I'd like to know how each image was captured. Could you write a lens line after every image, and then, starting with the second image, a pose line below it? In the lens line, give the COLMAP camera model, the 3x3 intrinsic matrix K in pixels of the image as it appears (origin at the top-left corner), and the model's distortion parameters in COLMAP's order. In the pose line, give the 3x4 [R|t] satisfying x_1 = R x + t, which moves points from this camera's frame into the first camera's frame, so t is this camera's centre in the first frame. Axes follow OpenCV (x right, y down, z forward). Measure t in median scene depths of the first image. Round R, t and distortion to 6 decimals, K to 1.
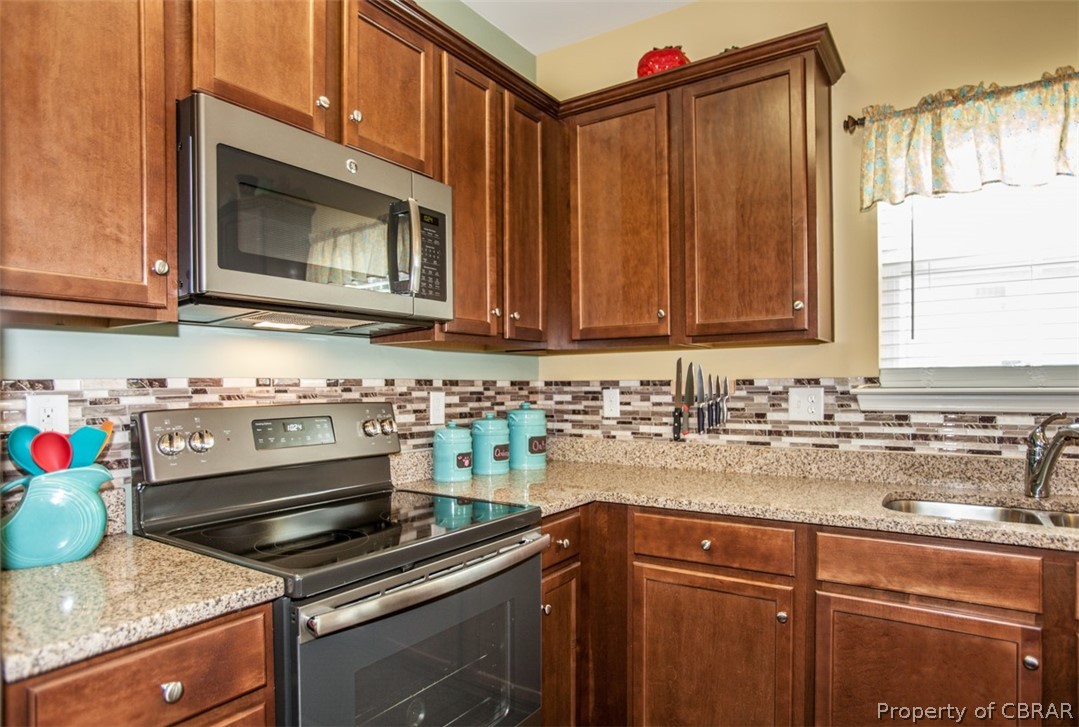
lens RADIAL K [[638.5, 0, 543.5], [0, 638.5, 384.2], [0, 0, 1]] dist [-0.003899, 0.000702]
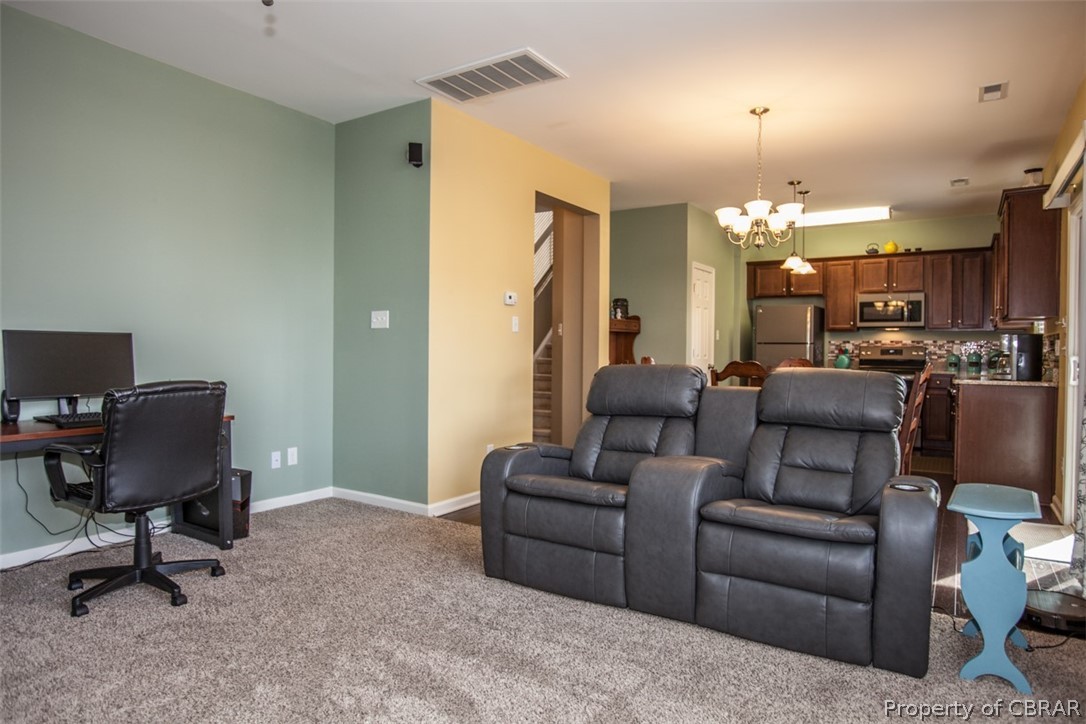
lens RADIAL K [[661.5, 0, 543.0], [0, 661.5, 362.0], [0, 0, 1]] dist [-0.032641, 0.000538]
pose [[-0.001493, 0.023954, -0.999712, 3.481265], [-0.008614, 0.999676, 0.023966, 0.042246], [0.999962, 0.008647, -0.001286, -1.212538]]
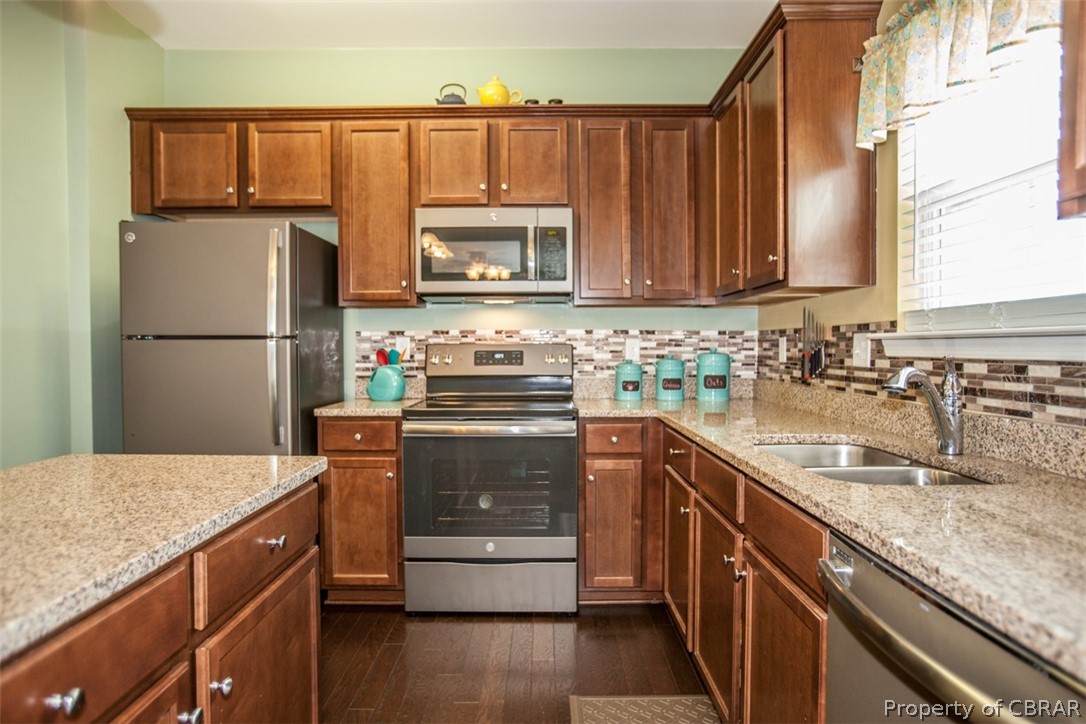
lens RADIAL K [[661.5, 0, 543.0], [0, 661.5, 362.0], [0, 0, 1]] dist [-0.032641, 0.000538]
pose [[0.547377, 0.027945, -0.836419, 1.051380], [-0.001515, 0.999474, 0.032401, 0.018341], [0.836885, -0.016468, 0.547132, 0.030399]]
